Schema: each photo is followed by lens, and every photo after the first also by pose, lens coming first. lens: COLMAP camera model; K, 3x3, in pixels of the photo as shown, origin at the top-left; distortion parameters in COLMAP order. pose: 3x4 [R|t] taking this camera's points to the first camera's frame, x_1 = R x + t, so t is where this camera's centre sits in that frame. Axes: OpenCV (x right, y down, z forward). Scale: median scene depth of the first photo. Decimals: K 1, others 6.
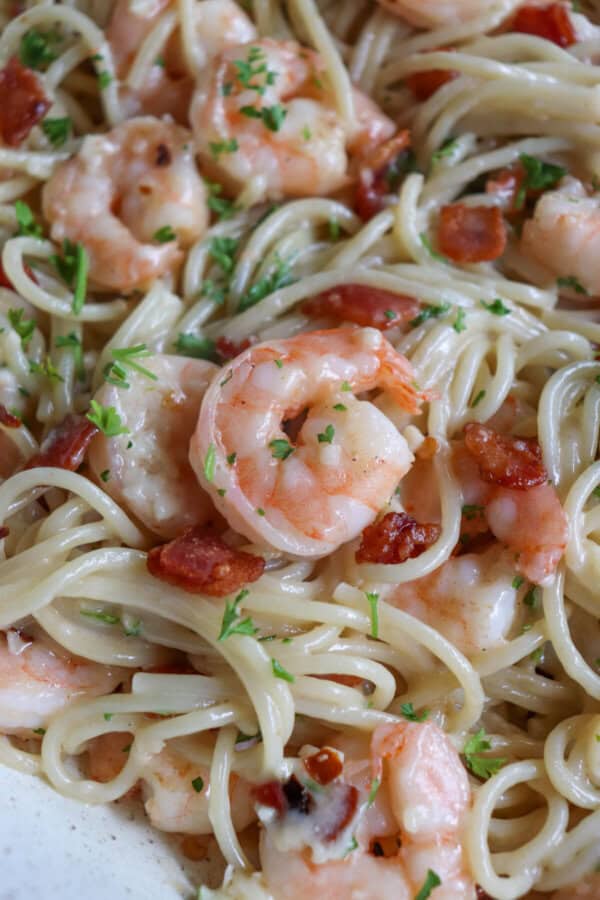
lens RADIAL K [[1277.9, 0, 300.0], [0, 1277.9, 450.0], [0, 0, 1]] dist [0.002045, 0.074968]
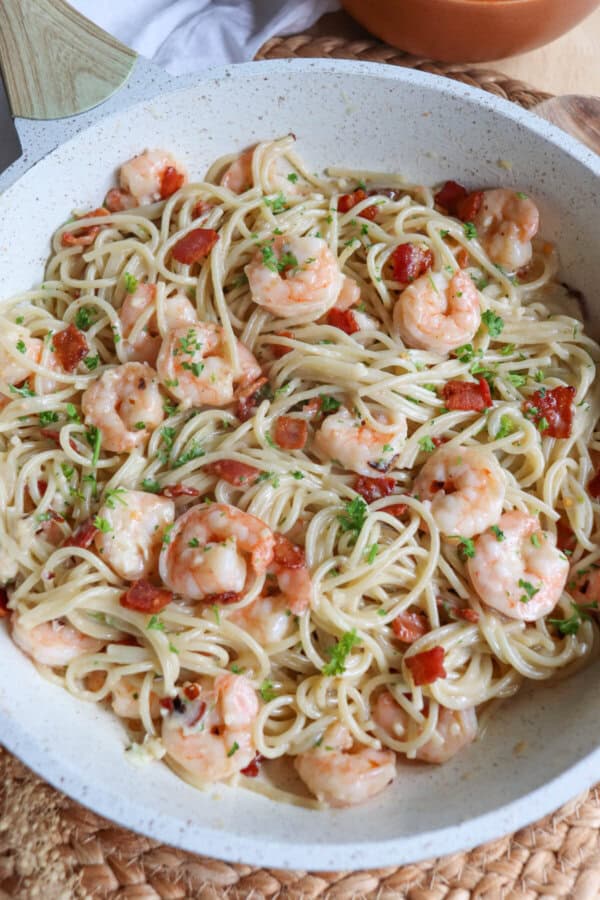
lens RADIAL K [[1129.4, 0, 298.7], [0, 1129.4, 423.2], [0, 0, 1]] dist [-0.013740, 0.018813]
pose [[0.997824, 0.056710, -0.033627, 0.225122], [-0.055544, 0.997855, 0.034646, -0.272329], [0.035519, -0.032703, 0.998834, -0.855361]]
